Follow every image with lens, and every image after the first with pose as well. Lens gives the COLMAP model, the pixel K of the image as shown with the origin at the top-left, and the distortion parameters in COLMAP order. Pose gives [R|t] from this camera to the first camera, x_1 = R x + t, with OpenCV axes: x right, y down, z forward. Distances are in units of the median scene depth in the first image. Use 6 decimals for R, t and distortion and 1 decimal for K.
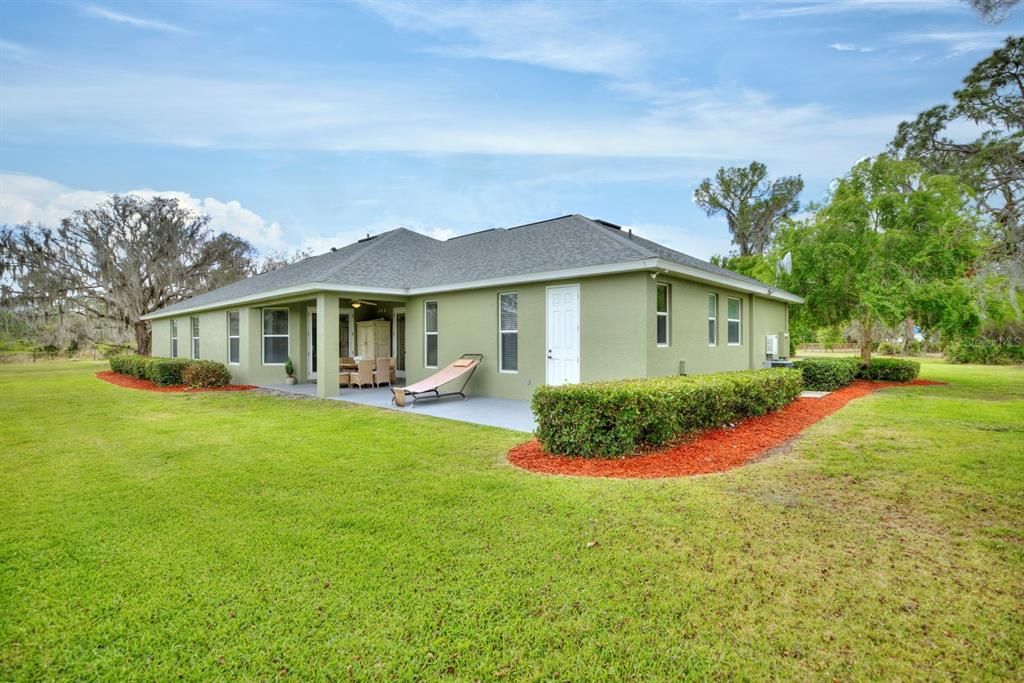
lens RADIAL K [[505.3, 0, 511.8], [0, 505.3, 341.4], [0, 0, 1]] dist [-0.004791, 0.002665]
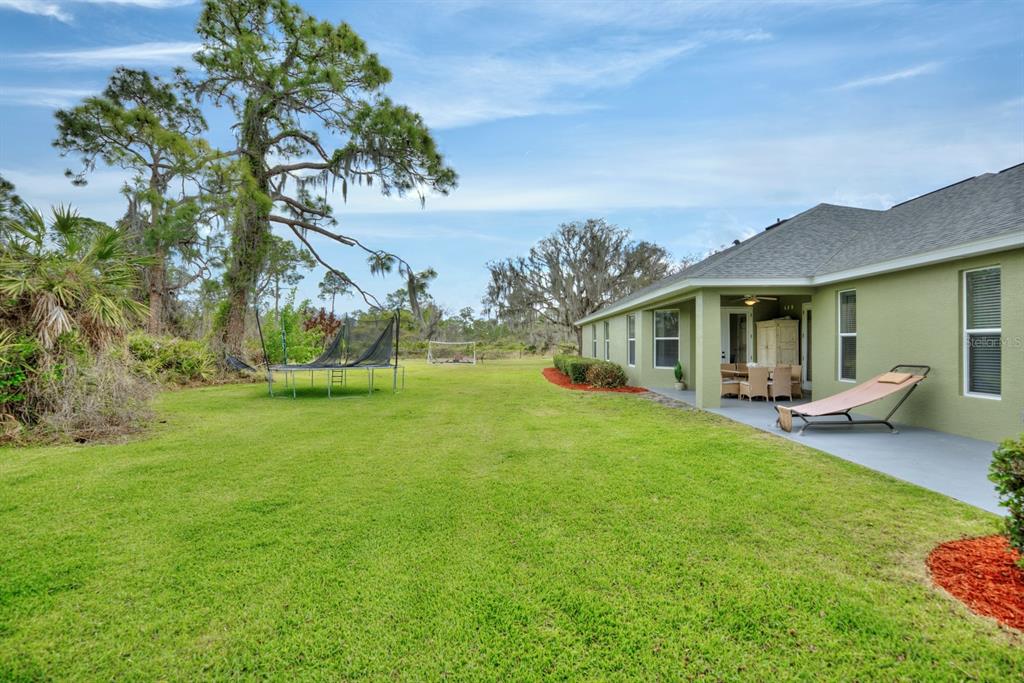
lens RADIAL K [[505.3, 0, 512.5], [0, 505.3, 339.0], [0, 0, 1]] dist [-0.004791, 0.002665]
pose [[0.689081, -0.002054, -0.724682, 0.032631], [-0.004157, 0.999968, -0.006787, -0.002239], [0.724673, 0.007689, 0.689050, 0.120603]]
